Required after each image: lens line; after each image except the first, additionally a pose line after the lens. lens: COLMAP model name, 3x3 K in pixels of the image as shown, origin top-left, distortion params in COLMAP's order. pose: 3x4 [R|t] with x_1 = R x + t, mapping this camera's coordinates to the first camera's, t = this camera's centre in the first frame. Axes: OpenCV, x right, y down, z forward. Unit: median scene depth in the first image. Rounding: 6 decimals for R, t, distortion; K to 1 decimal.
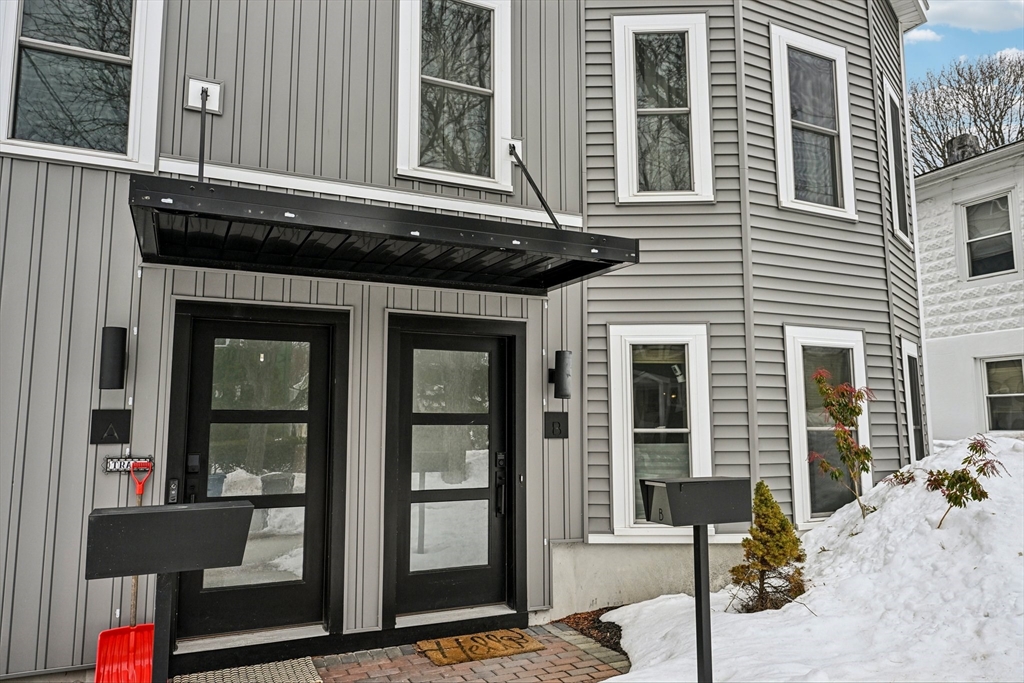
lens RADIAL K [[700.7, 0, 512.0], [0, 700.7, 341.5], [0, 0, 1]] dist [0.002003, 0.002789]
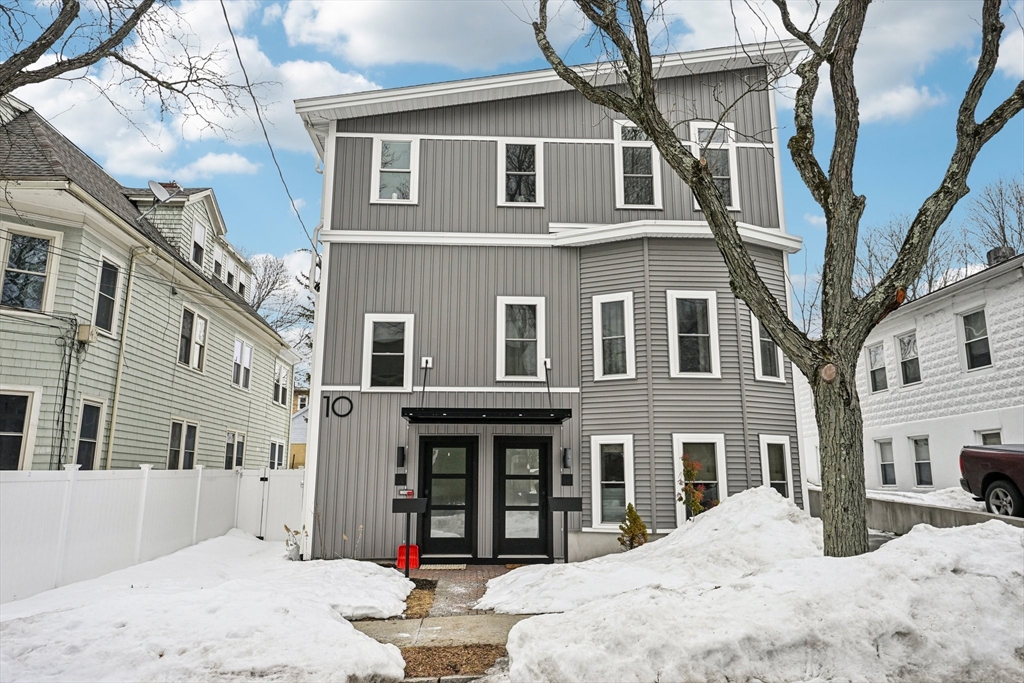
lens RADIAL K [[690.6, 0, 512.0], [0, 690.6, 341.5], [0, 0, 1]] dist [0.004894, -0.000145]
pose [[0.925051, -0.072383, -0.372881, 0.819767], [0.041103, 0.994986, -0.091176, -0.144001], [0.377611, 0.069016, 0.923389, -1.287400]]
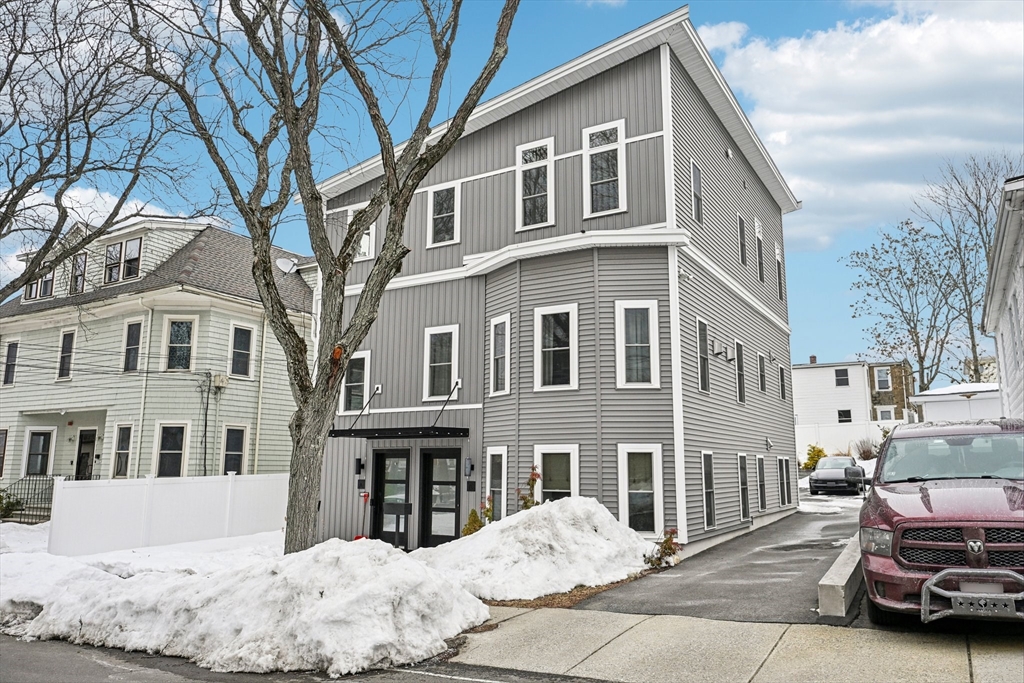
lens RADIAL K [[739.4, 0, 512.0], [0, 739.4, 341.5], [0, 0, 1]] dist [-0.001935, -0.001068]
pose [[0.557850, -0.135517, -0.818803, 2.617443], [0.094447, 0.990536, -0.099593, -0.136087], [0.824550, -0.021775, 0.565369, -0.462945]]
